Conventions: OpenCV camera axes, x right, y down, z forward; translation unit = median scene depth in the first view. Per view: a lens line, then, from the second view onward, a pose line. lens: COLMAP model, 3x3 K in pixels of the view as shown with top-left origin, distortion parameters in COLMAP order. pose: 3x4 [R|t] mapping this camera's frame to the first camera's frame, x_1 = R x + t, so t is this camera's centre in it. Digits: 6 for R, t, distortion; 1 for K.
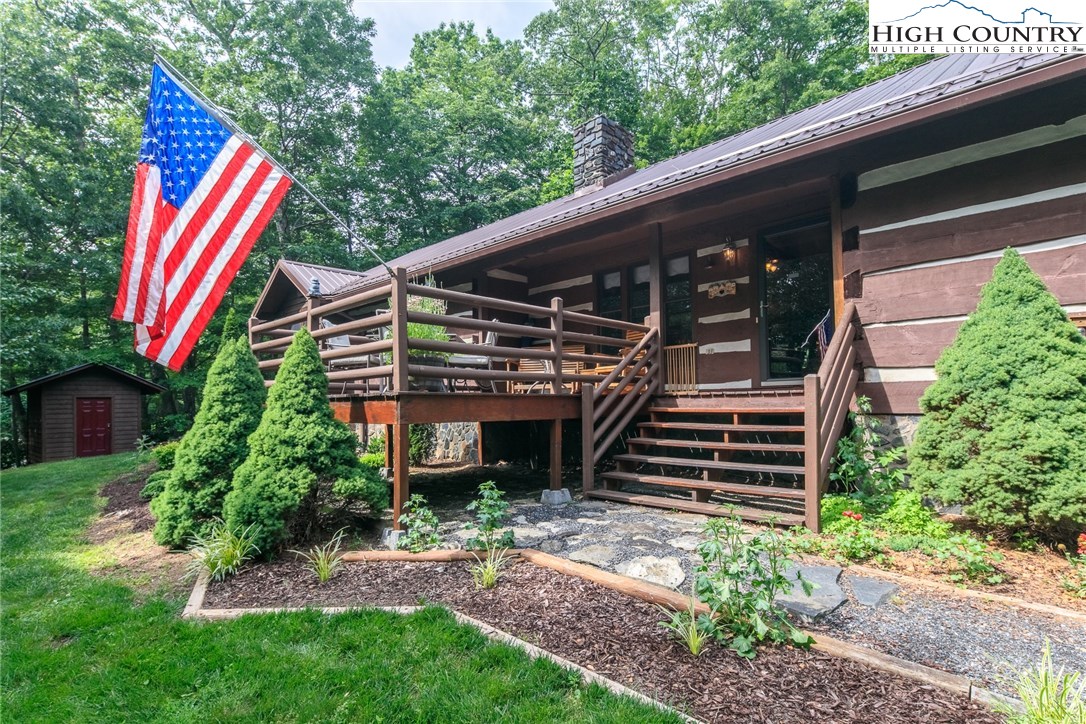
lens RADIAL K [[534.0, 0, 539.2], [0, 534.0, 391.3], [0, 0, 1]] dist [0.025689, -0.000711]
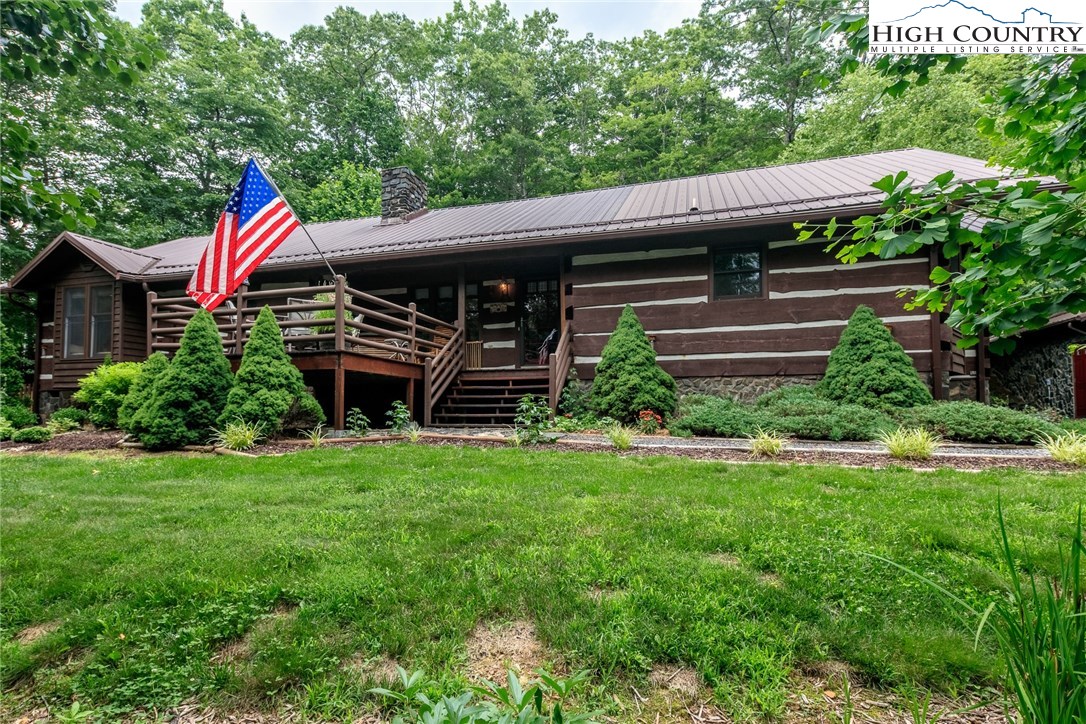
lens RADIAL K [[534.0, 0, 539.2], [0, 534.0, 391.3], [0, 0, 1]] dist [0.025689, -0.000711]
pose [[0.886125, 0.026929, 0.462663, -0.361712], [-0.016263, 0.999502, -0.027027, 0.126239], [-0.463160, 0.016425, 0.886122, -0.591080]]
